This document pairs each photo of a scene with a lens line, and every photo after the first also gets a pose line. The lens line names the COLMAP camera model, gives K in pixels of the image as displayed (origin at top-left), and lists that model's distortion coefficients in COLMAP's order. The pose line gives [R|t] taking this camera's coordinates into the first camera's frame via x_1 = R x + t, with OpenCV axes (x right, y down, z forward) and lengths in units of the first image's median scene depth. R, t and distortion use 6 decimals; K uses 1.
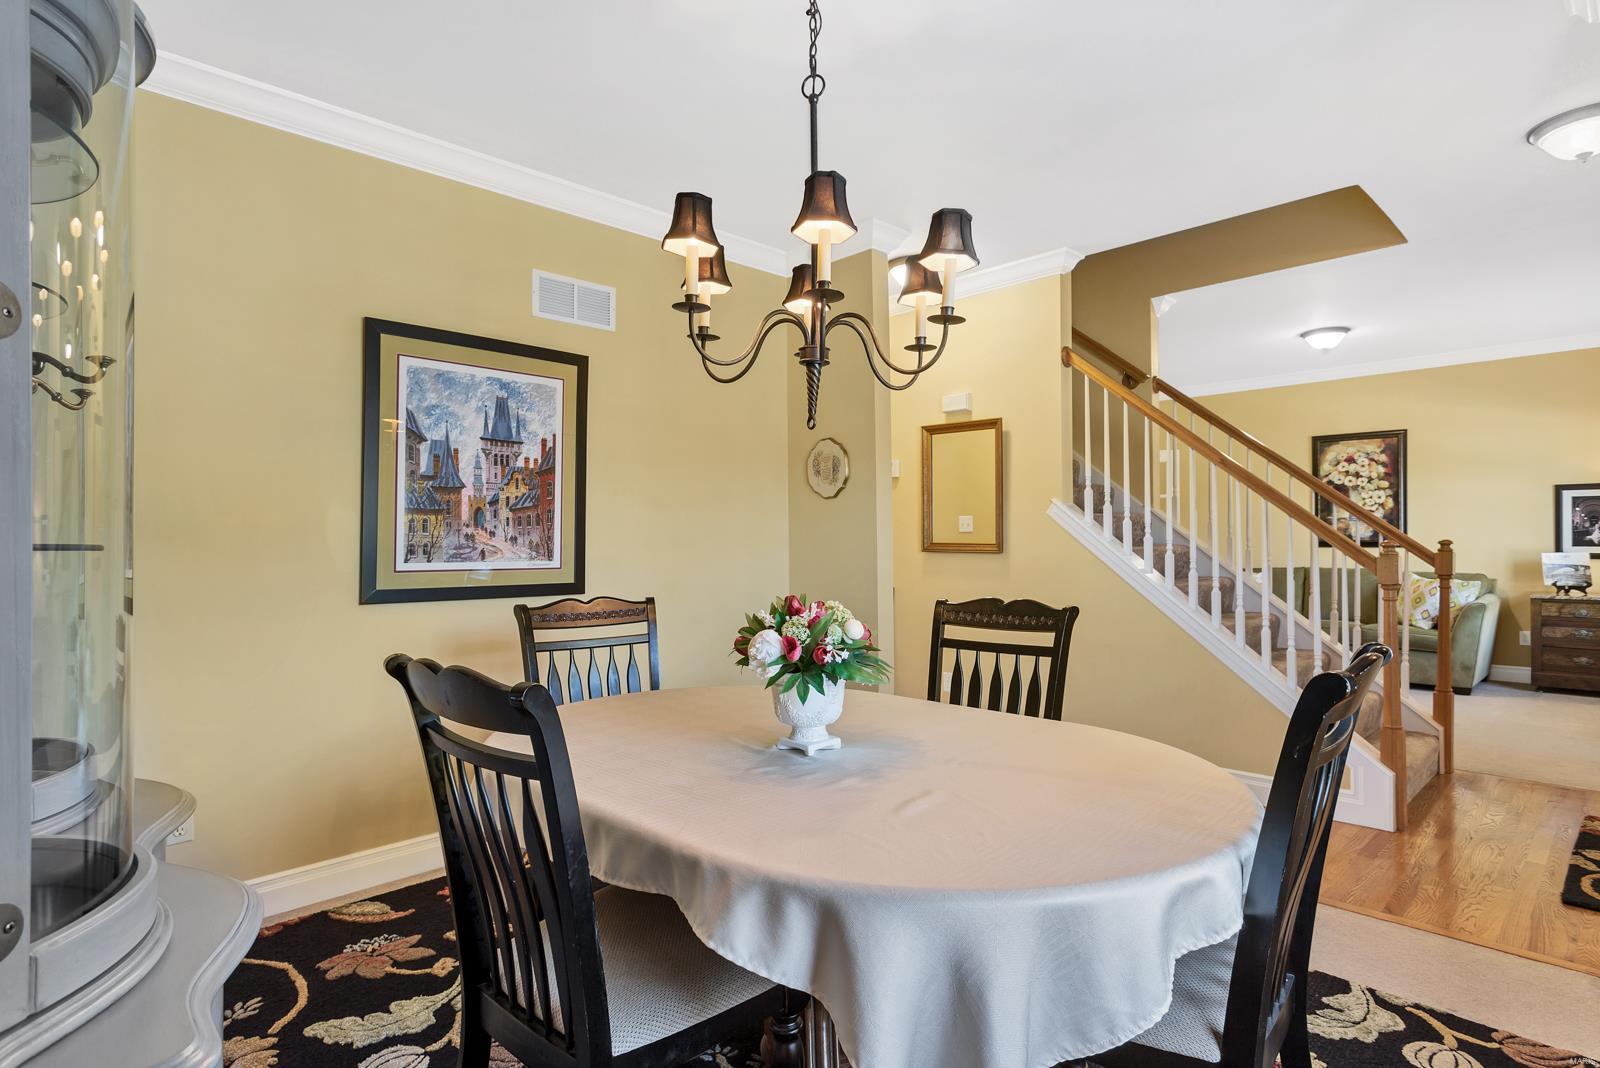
lens RADIAL K [[839.8, 0, 793.8], [0, 839.8, 533.8], [0, 0, 1]] dist [-0.000478, 0.000405]
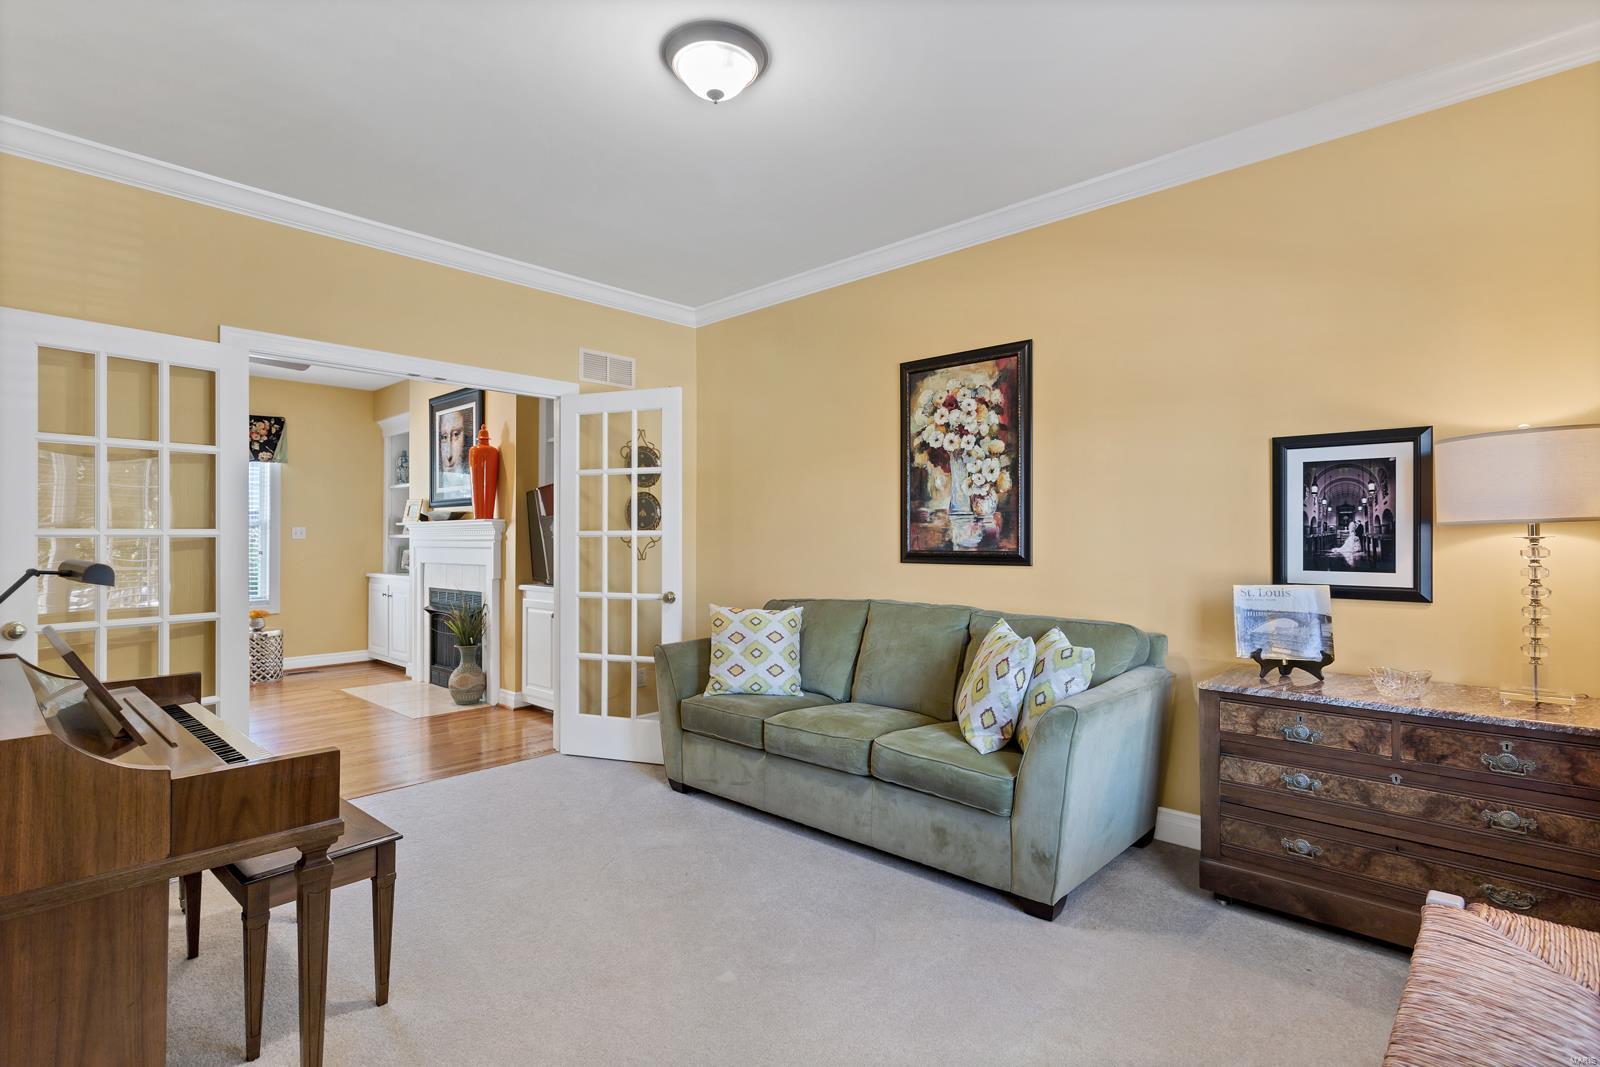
lens RADIAL K [[783.8, 0, 797.9], [0, 783.8, 534.7], [0, 0, 1]] dist [0.021227, -0.000106]
pose [[0.998312, 0.008236, 0.057497, 0.630800], [-0.008234, 0.999966, -0.000261, -0.002211], [-0.057497, -0.000212, 0.998346, 0.588154]]
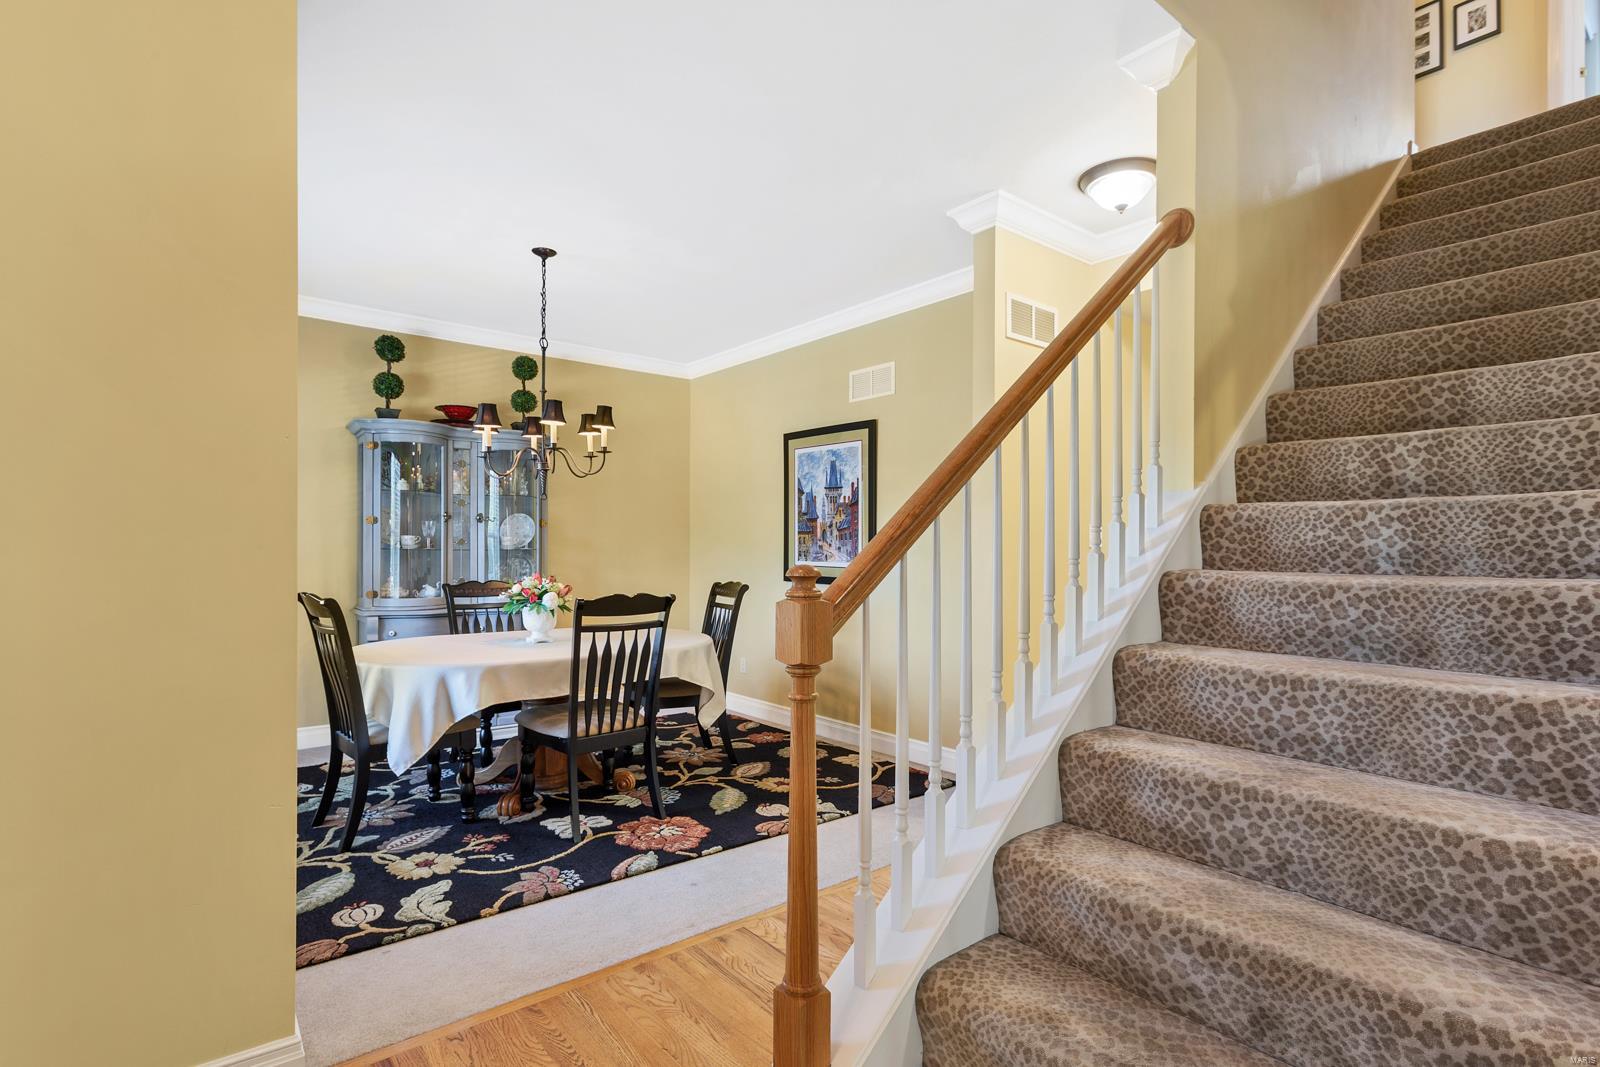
lens RADIAL K [[783.8, 0, 793.5], [0, 783.8, 542.4], [0, 0, 1]] dist [0.021227, -0.000106]
pose [[-0.086579, 0.002453, -0.996242, 1.100483], [0.006237, 0.999979, 0.001921, -0.008085], [0.996225, -0.006047, -0.086593, 0.994731]]
